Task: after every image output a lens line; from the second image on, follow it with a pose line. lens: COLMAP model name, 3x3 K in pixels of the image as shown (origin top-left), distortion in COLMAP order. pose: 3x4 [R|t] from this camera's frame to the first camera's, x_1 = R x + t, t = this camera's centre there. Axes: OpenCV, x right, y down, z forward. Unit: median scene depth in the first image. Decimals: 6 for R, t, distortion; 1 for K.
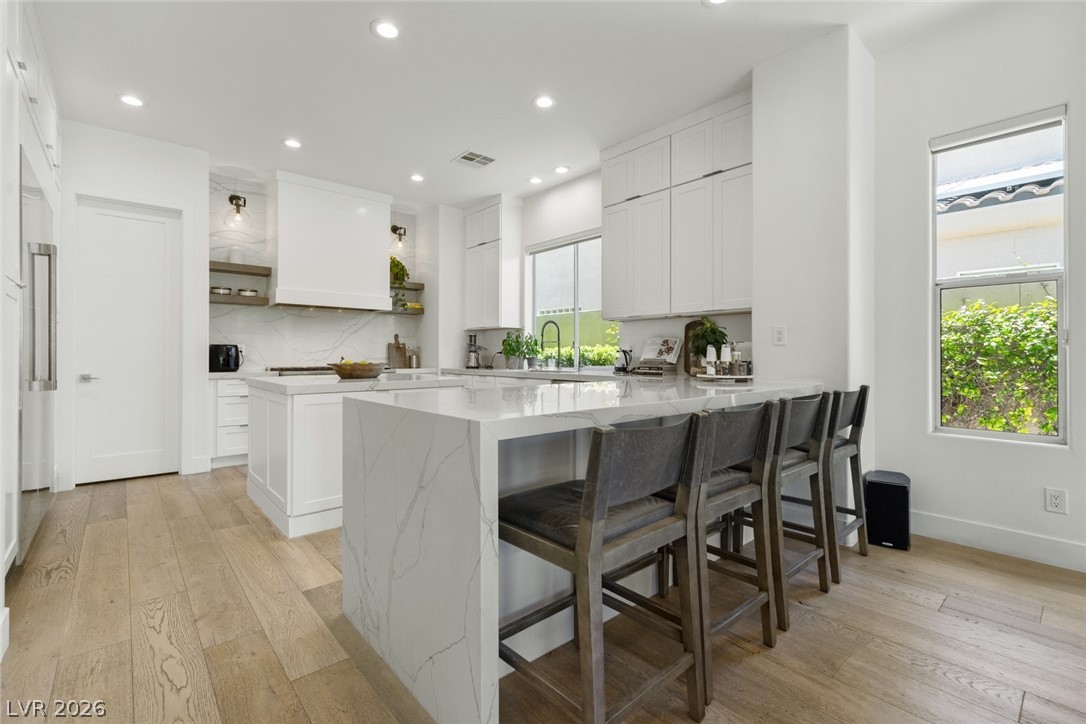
lens RADIAL K [[481.8, 0, 540.7], [0, 481.8, 352.6], [0, 0, 1]] dist [0.005274, 0.000237]
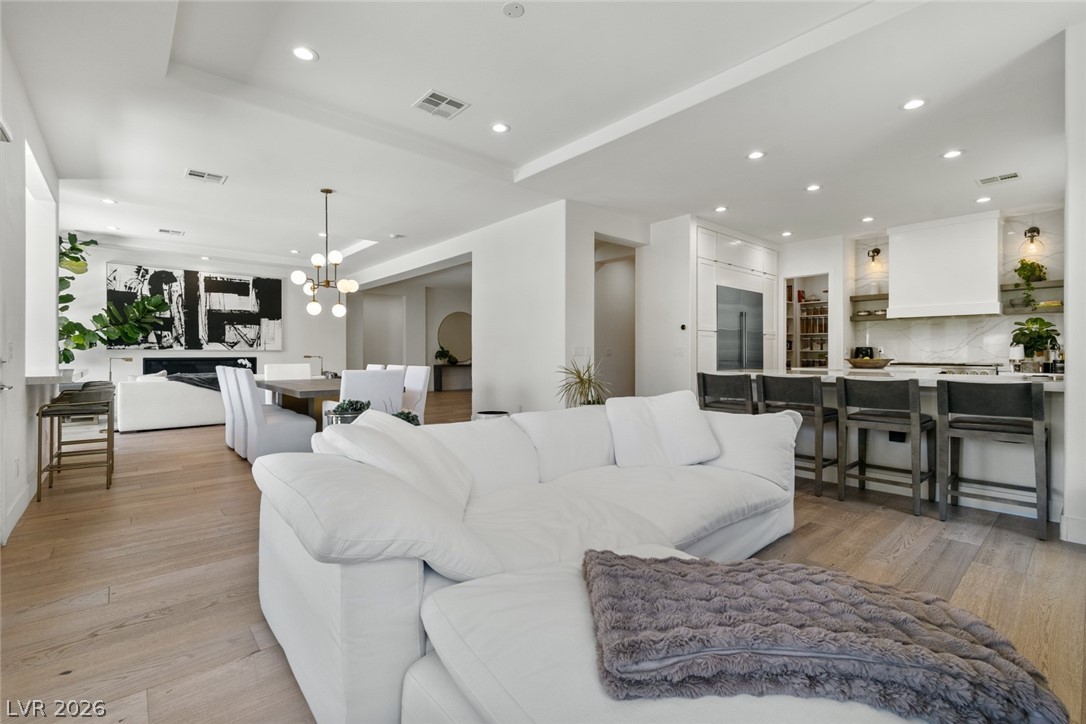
lens RADIAL K [[481.9, 0, 540.3], [0, 481.9, 357.2], [0, 0, 1]] dist [0.002974, -0.000172]
pose [[-0.000599, 0.006813, -0.999977, 0.900644], [0.005265, 0.999963, 0.006810, 0.000309], [0.999986, -0.005261, -0.000635, -0.059979]]
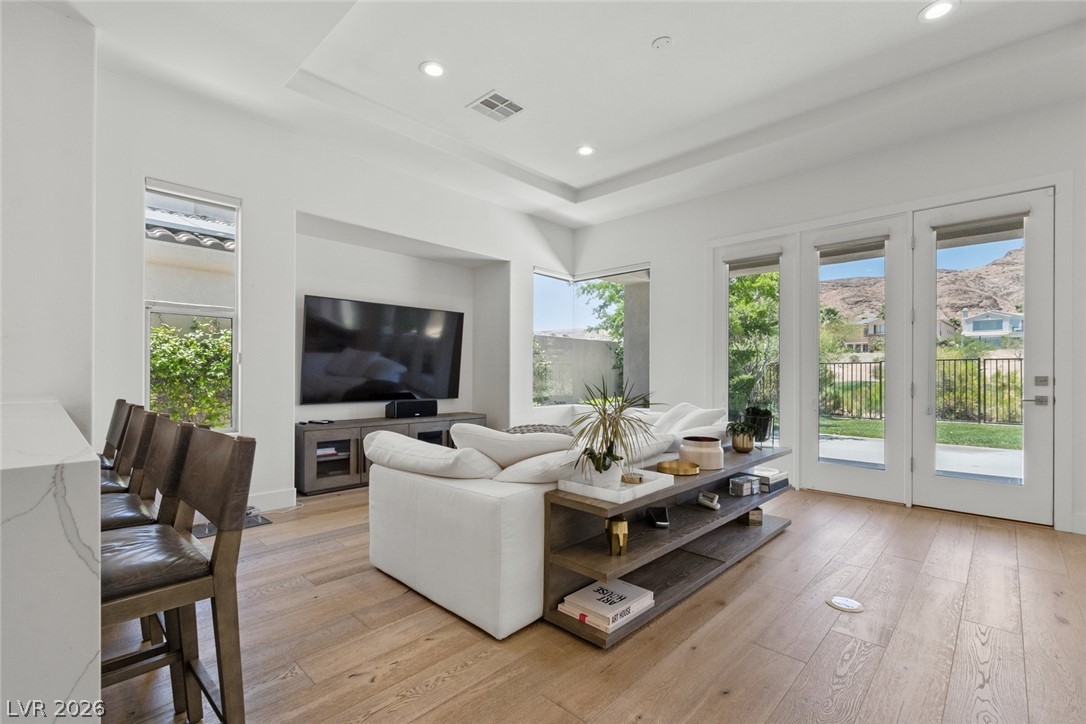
lens RADIAL K [[484.5, 0, 537.1], [0, 484.5, 374.3], [0, 0, 1]] dist [-0.005615, -0.000506]
pose [[-0.085482, -0.001455, 0.996339, -0.221634], [-0.007819, 0.999969, 0.000789, 0.003714], [-0.996309, -0.007723, -0.085491, 0.106780]]
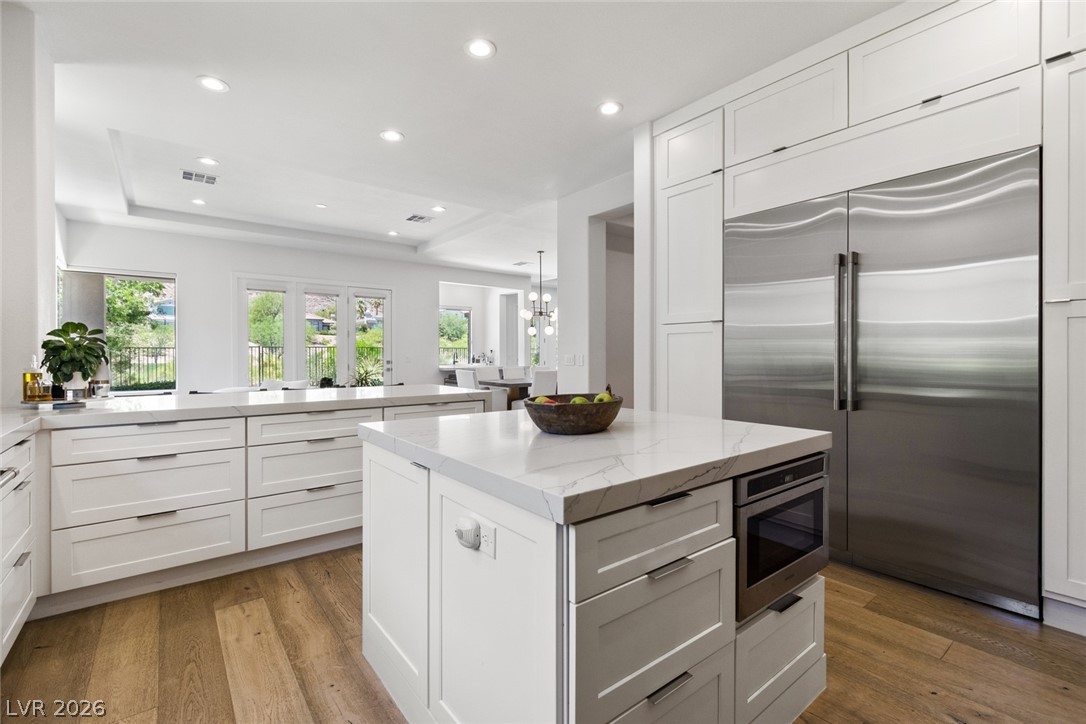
lens RADIAL K [[481.9, 0, 540.3], [0, 481.9, 357.2], [0, 0, 1]] dist [0.002974, -0.000172]
pose [[-0.998591, 0.000135, 0.053068, -0.271219], [0.000213, 0.999999, 0.001467, -0.014516], [-0.053068, 0.001477, -0.998590, 1.094076]]
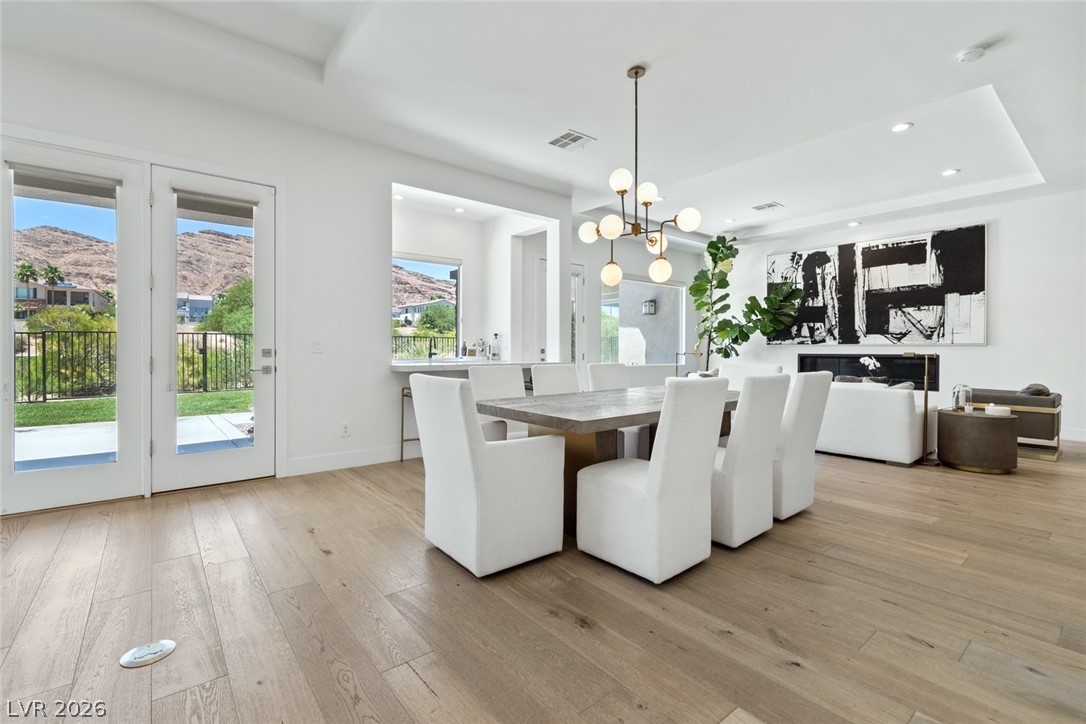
lens RADIAL K [[481.9, 0, 540.3], [0, 481.9, 357.2], [0, 0, 1]] dist [0.002974, -0.000172]
pose [[-0.999233, -0.003895, 0.038961, -0.086100], [-0.003457, 0.999930, 0.011308, 0.003540], [-0.039002, 0.011164, -0.999177, 0.107205]]
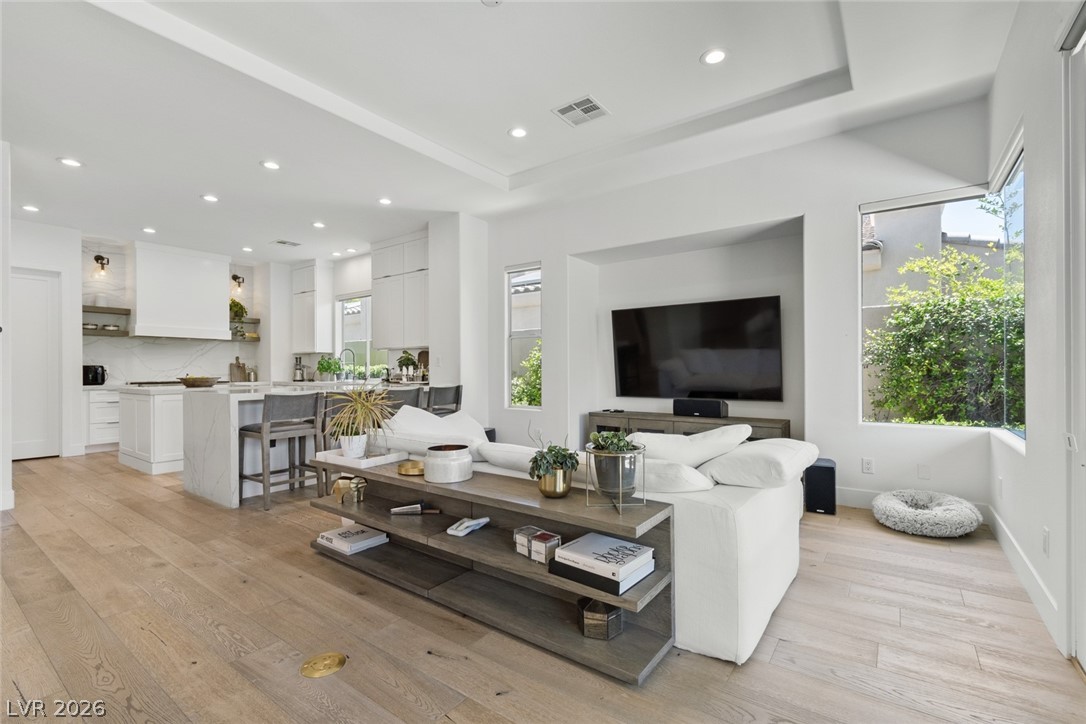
lens RADIAL K [[481.3, 0, 539.6], [0, 481.3, 371.1], [0, 0, 1]] dist [0.001681, -0.000464]
pose [[0.975767, -0.006106, 0.218729, 0.279339], [0.004662, 0.999964, 0.007118, -0.004036], [-0.218765, -0.005926, 0.975760, -0.599915]]
